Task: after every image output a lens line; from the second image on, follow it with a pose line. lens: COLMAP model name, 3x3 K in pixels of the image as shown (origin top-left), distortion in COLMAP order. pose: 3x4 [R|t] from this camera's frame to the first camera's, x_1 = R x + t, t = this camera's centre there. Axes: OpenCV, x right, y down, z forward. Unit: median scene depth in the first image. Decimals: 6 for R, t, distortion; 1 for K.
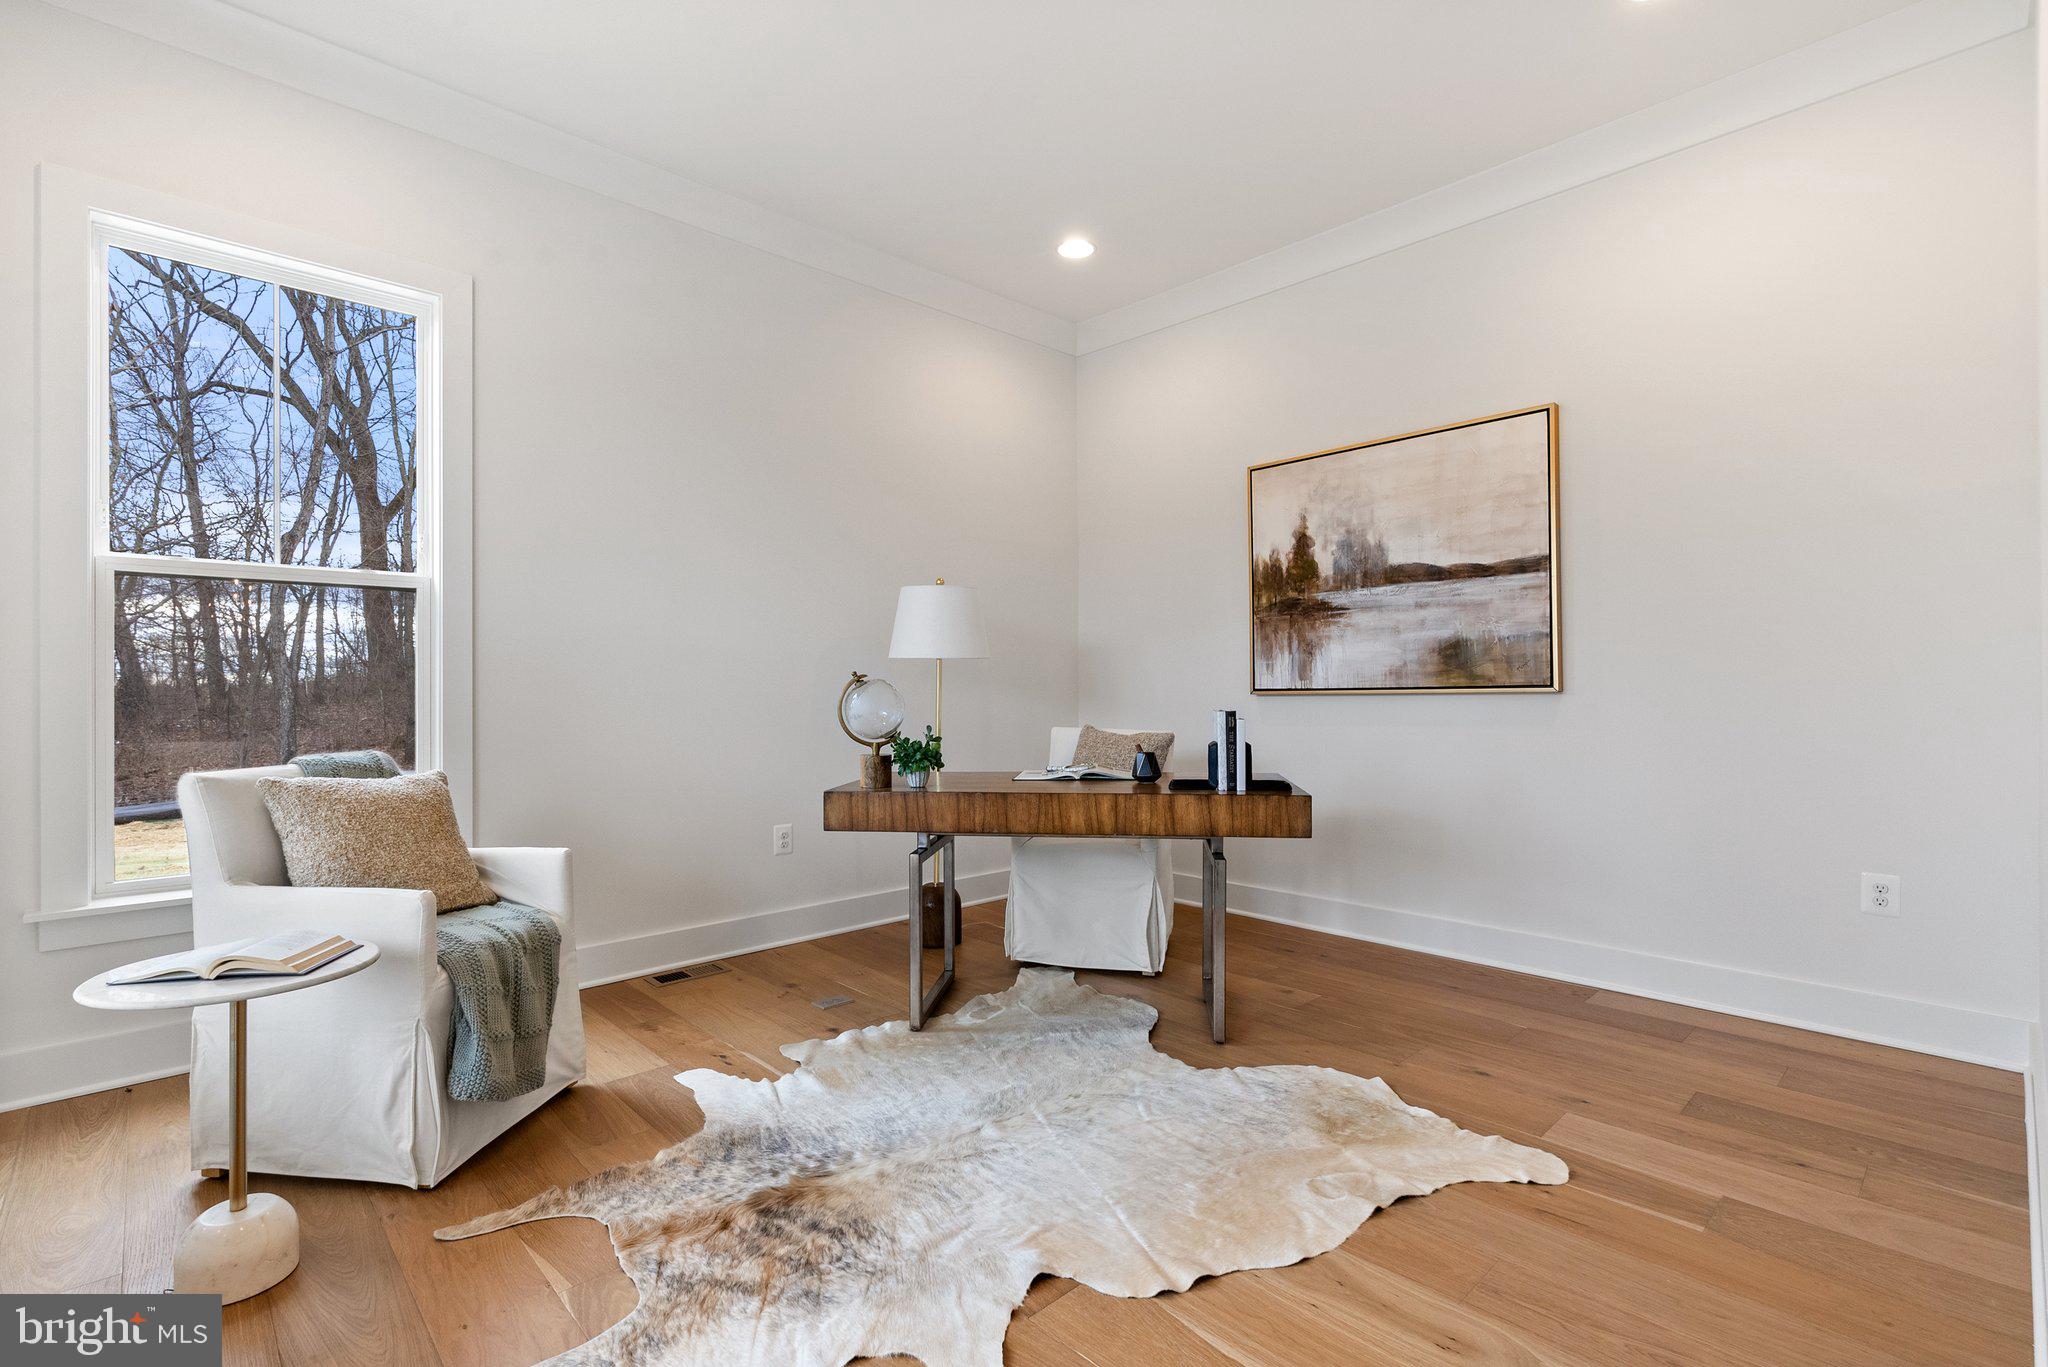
lens RADIAL K [[941.7, 0, 1028.7], [0, 941.7, 689.6], [0, 0, 1]] dist [-0.014512, 0.003416]
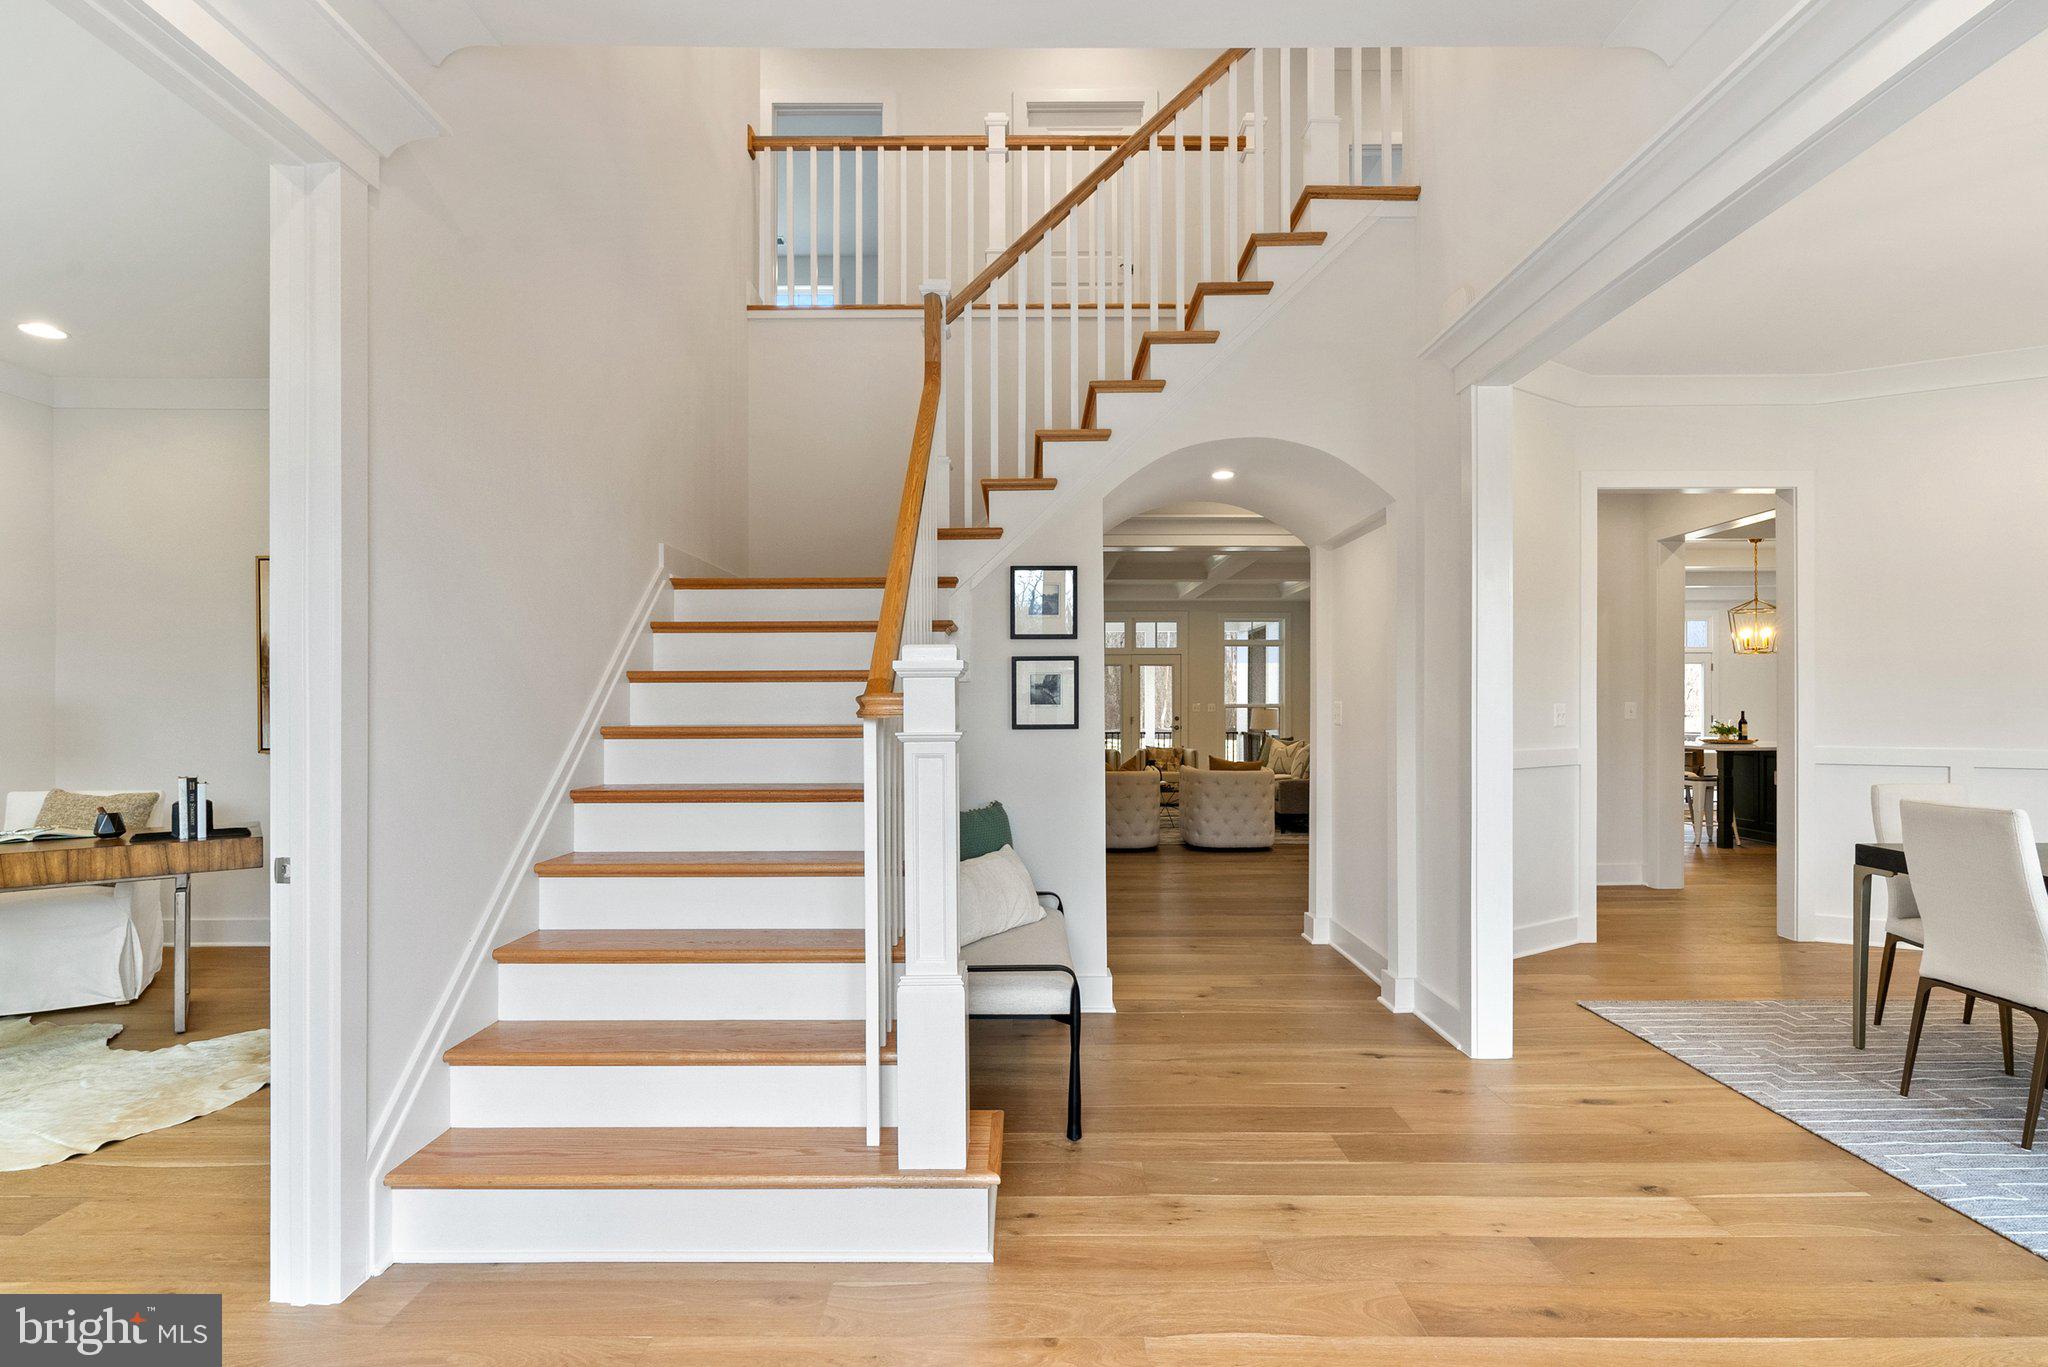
lens RADIAL K [[941.7, 0, 1012.8], [0, 941.7, 720.3], [0, 0, 1]] dist [-0.014512, 0.003416]
pose [[0.681643, -0.000207, 0.731685, 0.043825], [-0.000938, 0.999999, 0.001156, -0.059050], [-0.731685, -0.001474, 0.681642, -0.714576]]
